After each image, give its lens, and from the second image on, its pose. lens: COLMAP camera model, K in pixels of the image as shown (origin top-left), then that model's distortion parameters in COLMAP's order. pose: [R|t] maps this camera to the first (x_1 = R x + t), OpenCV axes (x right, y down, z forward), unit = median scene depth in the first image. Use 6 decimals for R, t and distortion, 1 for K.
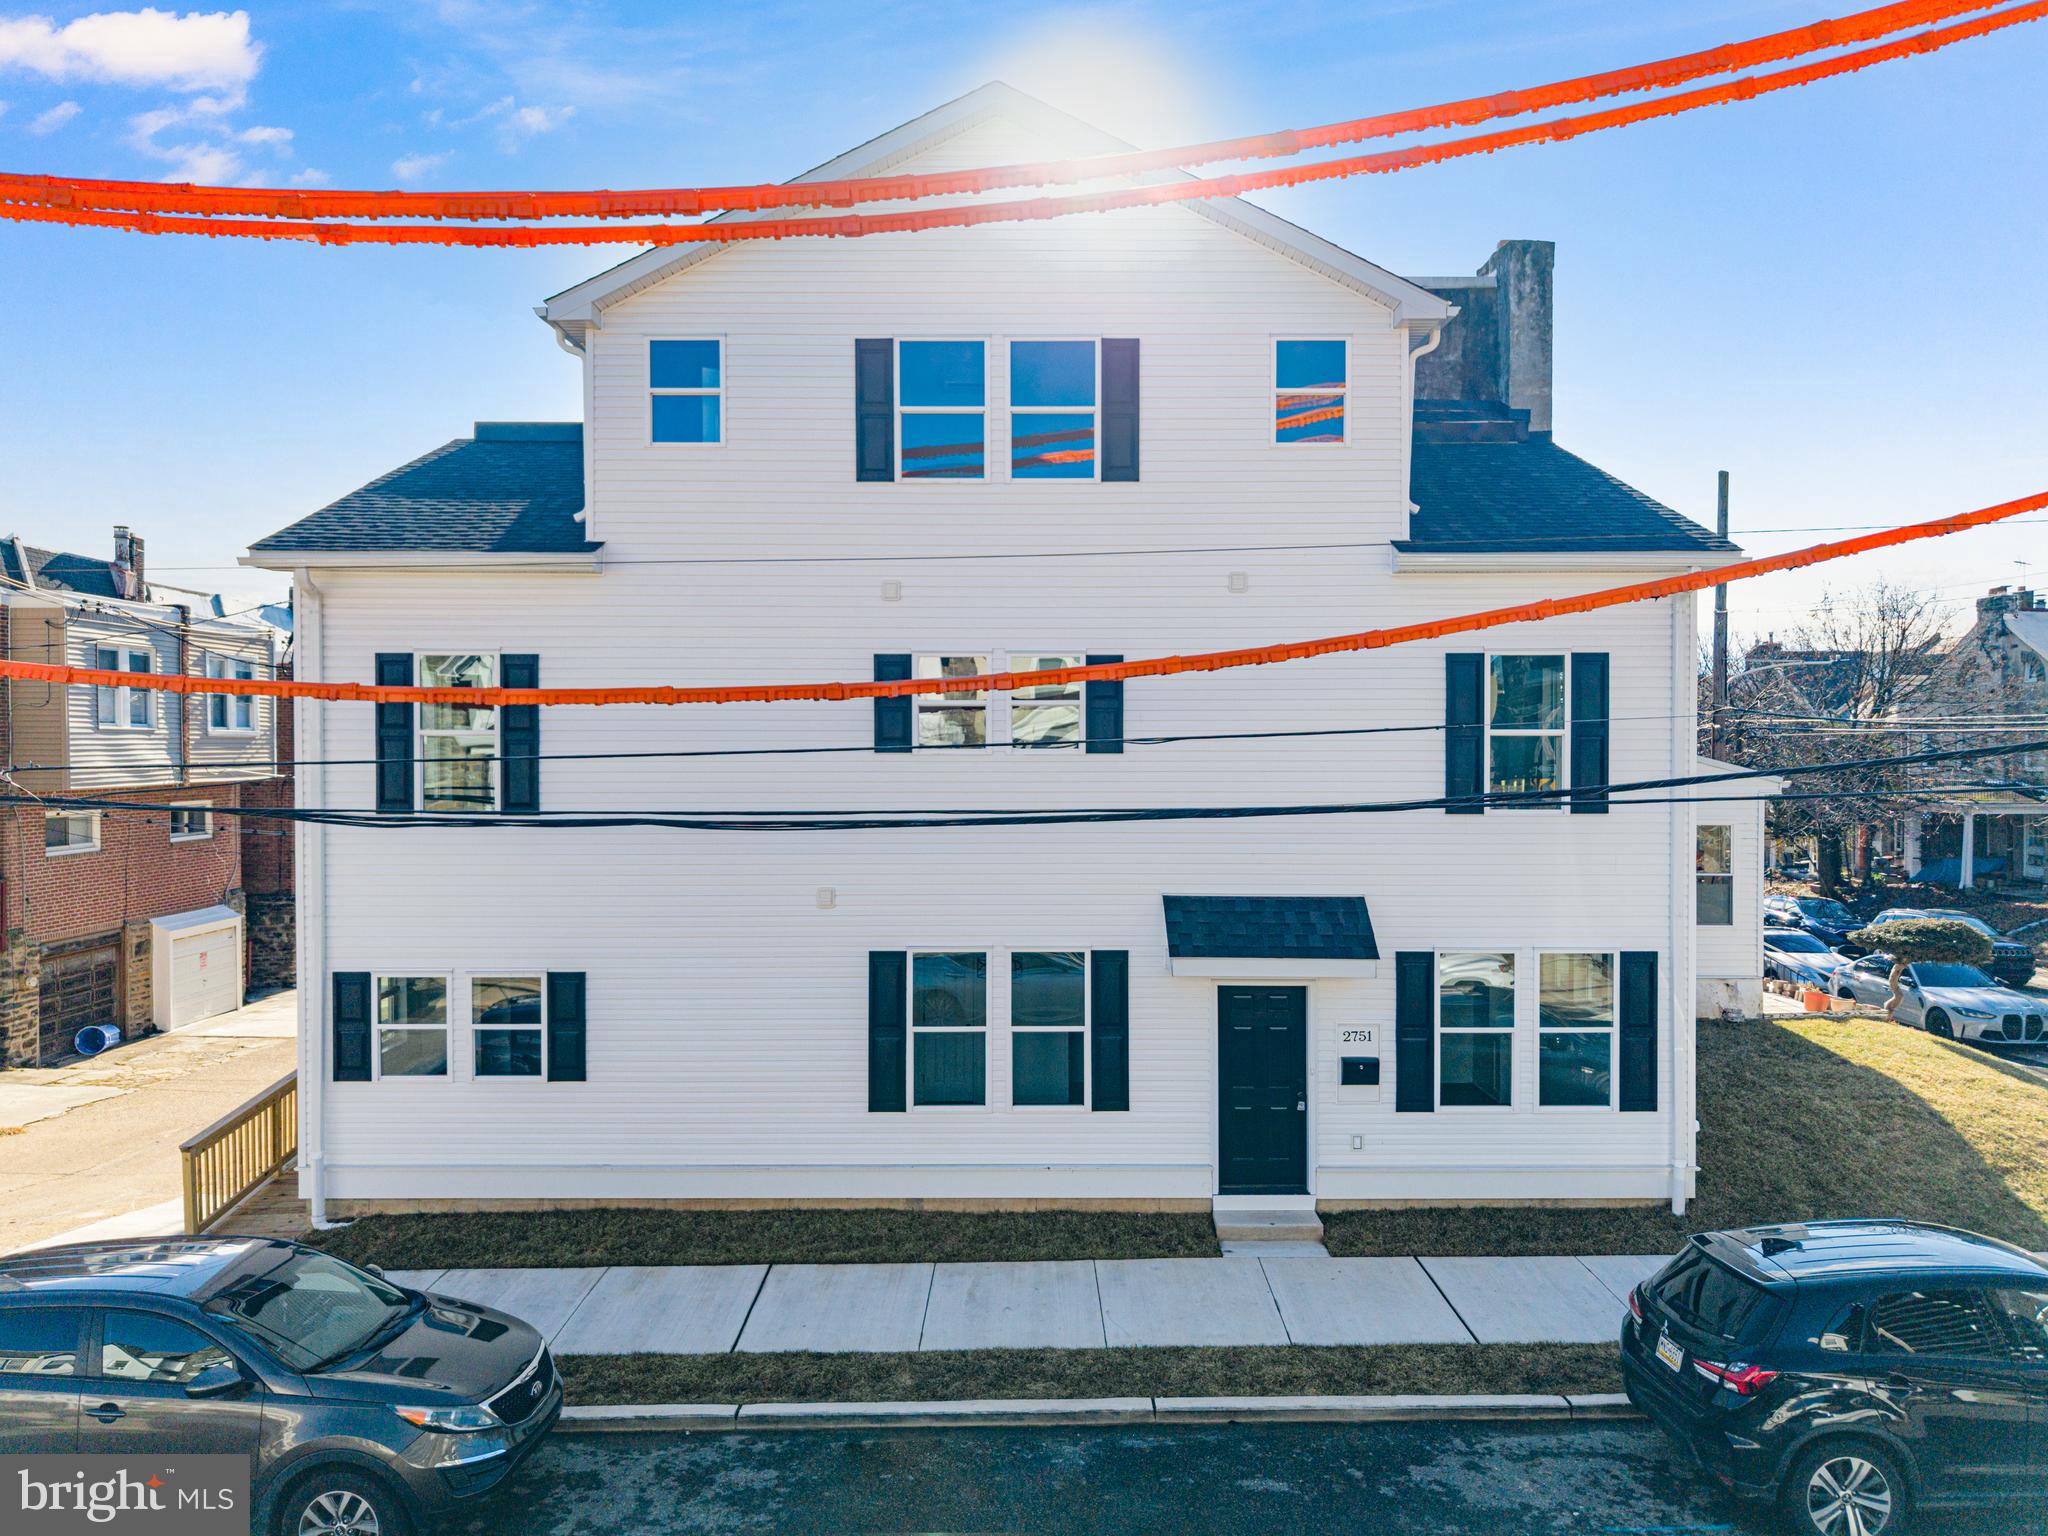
lens RADIAL K [[1447.8, 0, 1027.8], [0, 1447.8, 731.8], [0, 0, 1]] dist [0.002824, -0.001697]
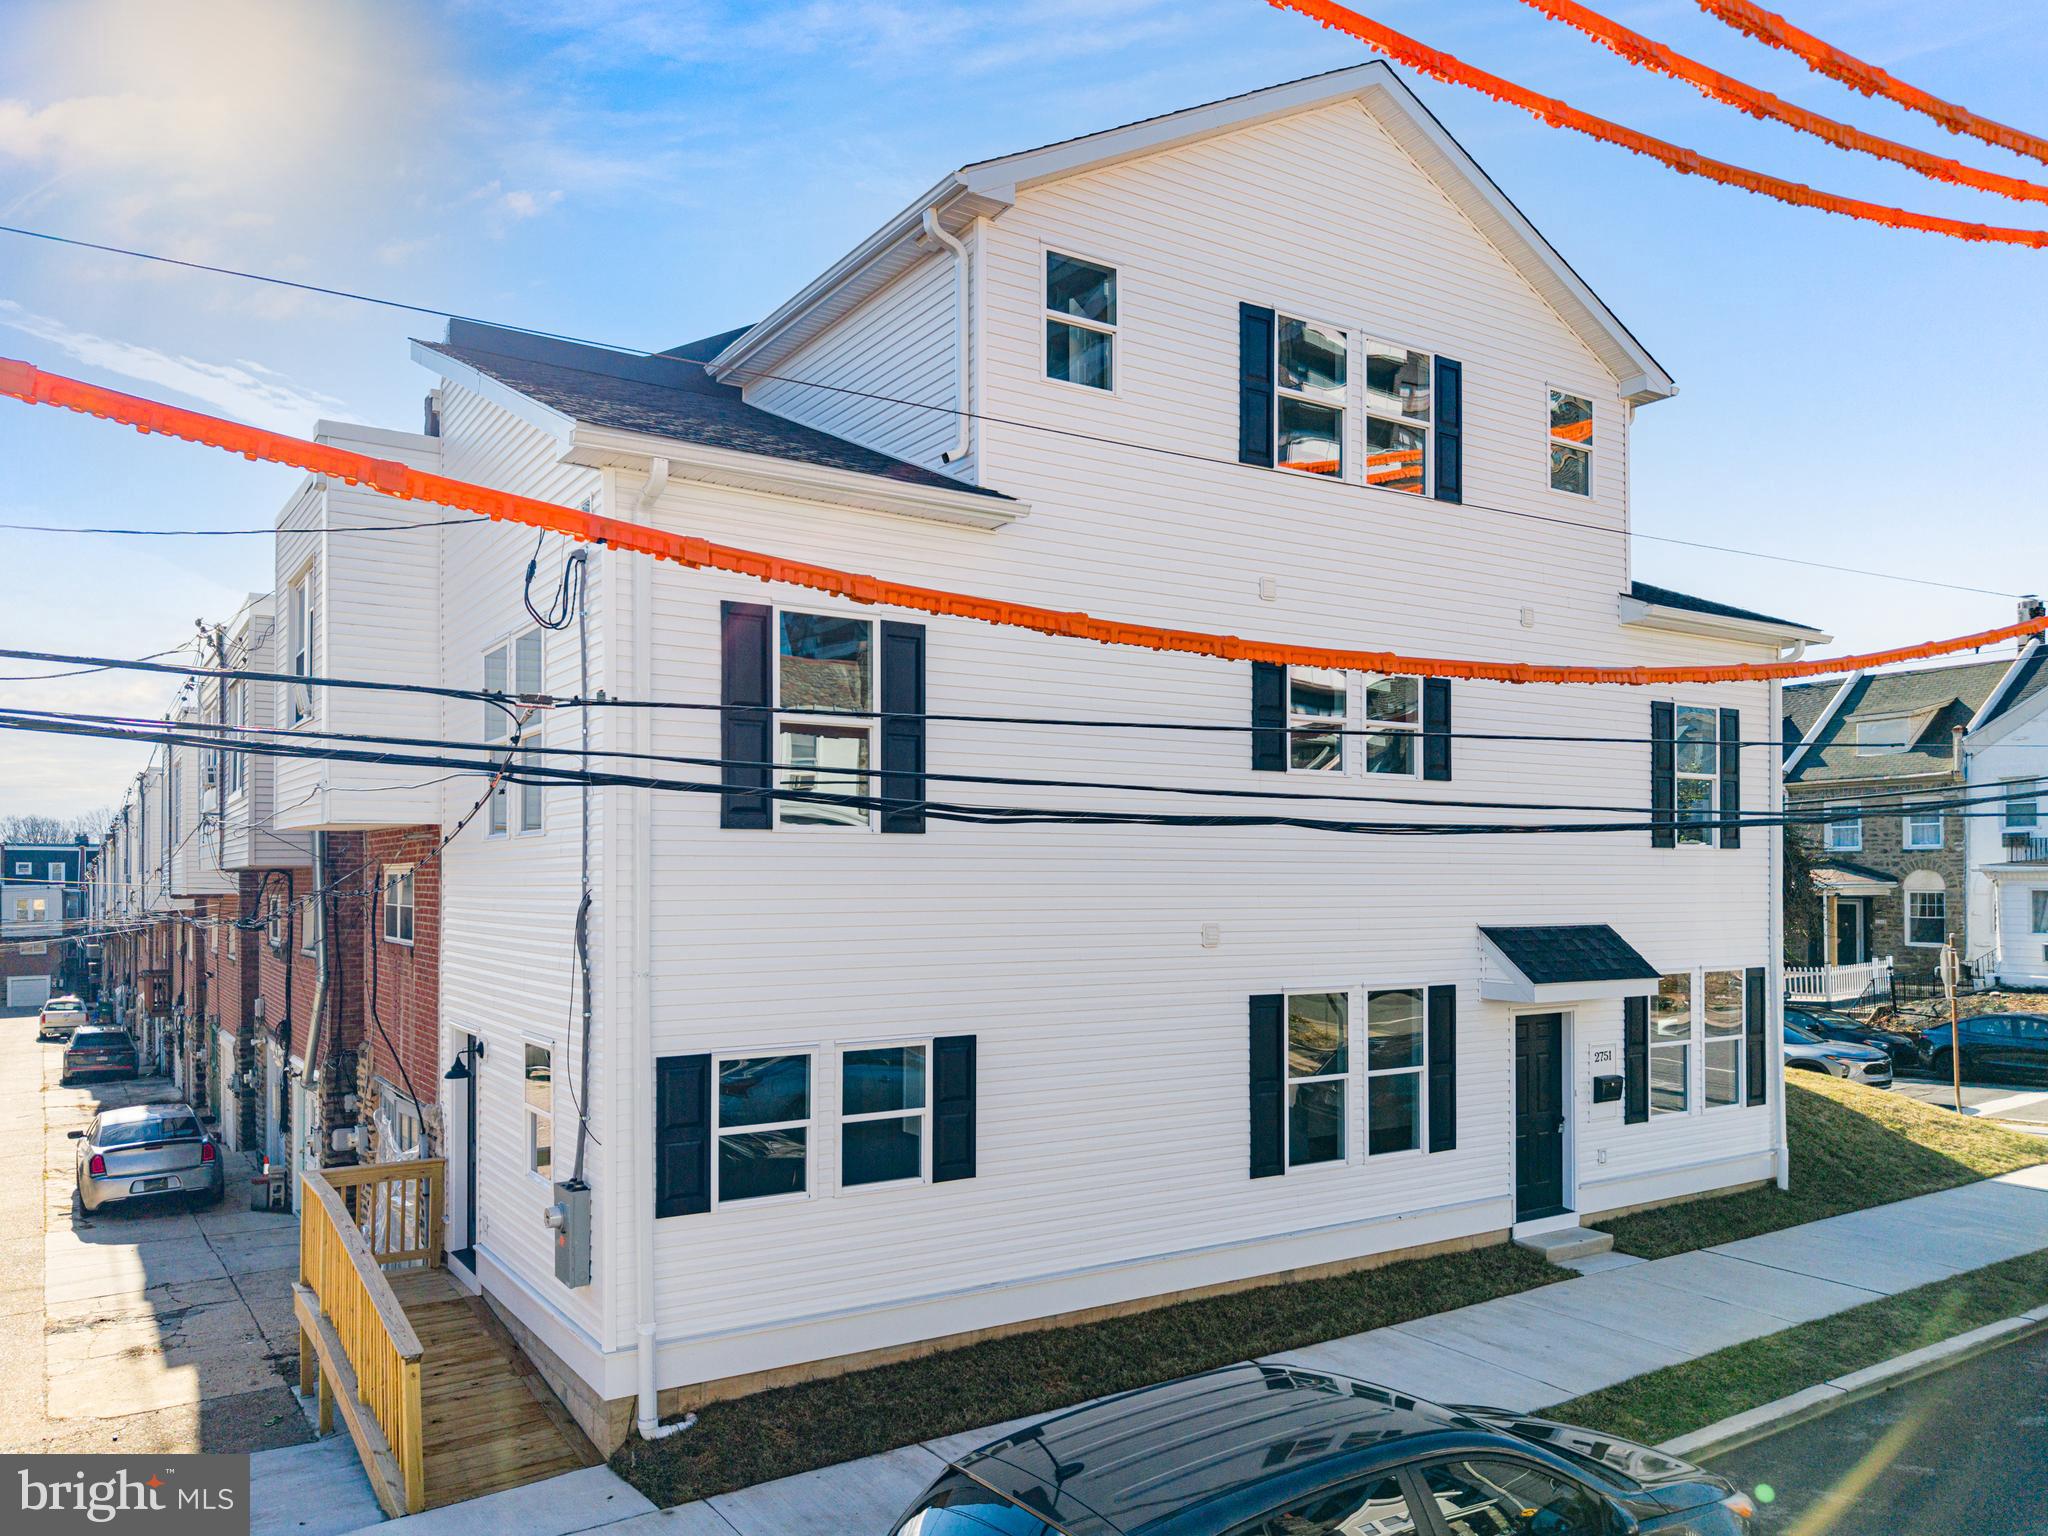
lens RADIAL K [[1442.2, 0, 988.1], [0, 1442.2, 859.0], [0, 0, 1]] dist [-0.001284, 0.002410]
pose [[0.848996, 0.008932, 0.528323, -0.711169], [0.000850, 0.999833, -0.018270, 0.084704], [-0.528398, 0.015960, 0.848847, 0.338875]]
